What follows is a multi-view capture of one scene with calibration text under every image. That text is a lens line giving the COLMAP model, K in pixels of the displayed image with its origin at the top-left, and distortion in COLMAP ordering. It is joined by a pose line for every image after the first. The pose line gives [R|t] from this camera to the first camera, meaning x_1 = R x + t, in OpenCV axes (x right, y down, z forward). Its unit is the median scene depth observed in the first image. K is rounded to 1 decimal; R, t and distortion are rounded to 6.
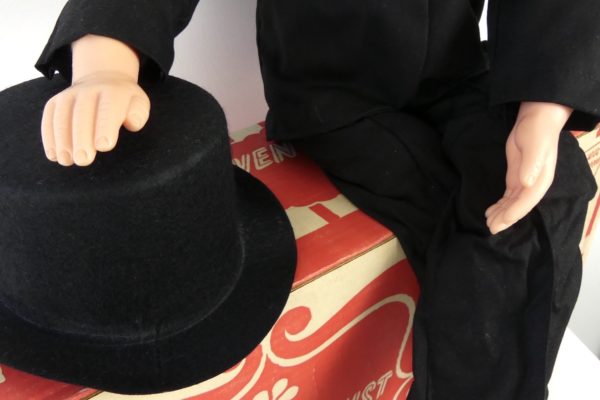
lens RADIAL K [[549.8, 0, 299.5], [0, 549.8, 197.7], [0, 0, 1]] dist [-0.040774, 0.000000]
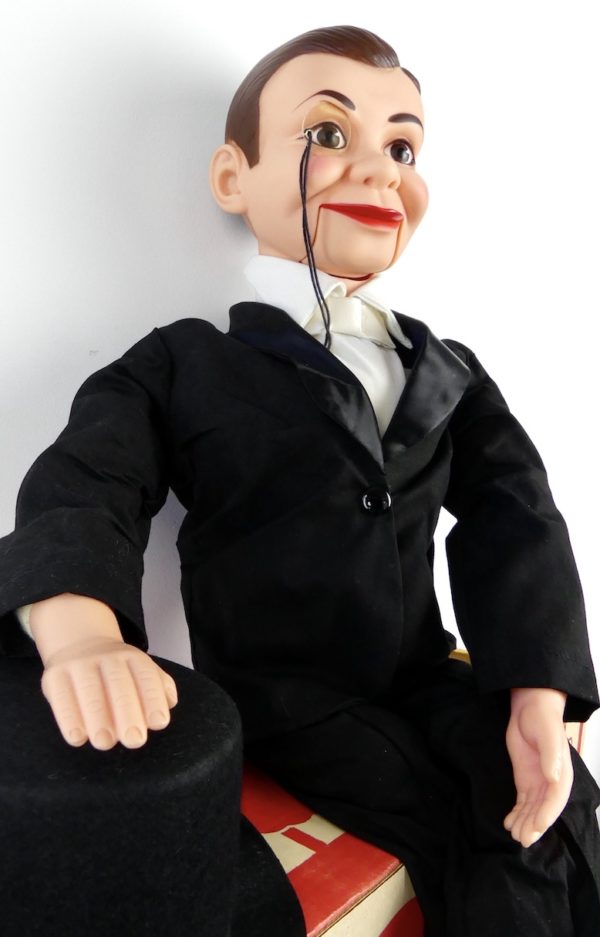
lens RADIAL K [[768.5, 0, 305.2], [0, 768.5, 473.9], [0, 0, 1]] dist [-0.011711, 0.014061]
pose [[0.946424, 0.093673, 0.309042, -0.361784], [0.064458, 0.882946, -0.465028, 0.082268], [-0.316428, 0.460034, 0.829604, -0.117729]]
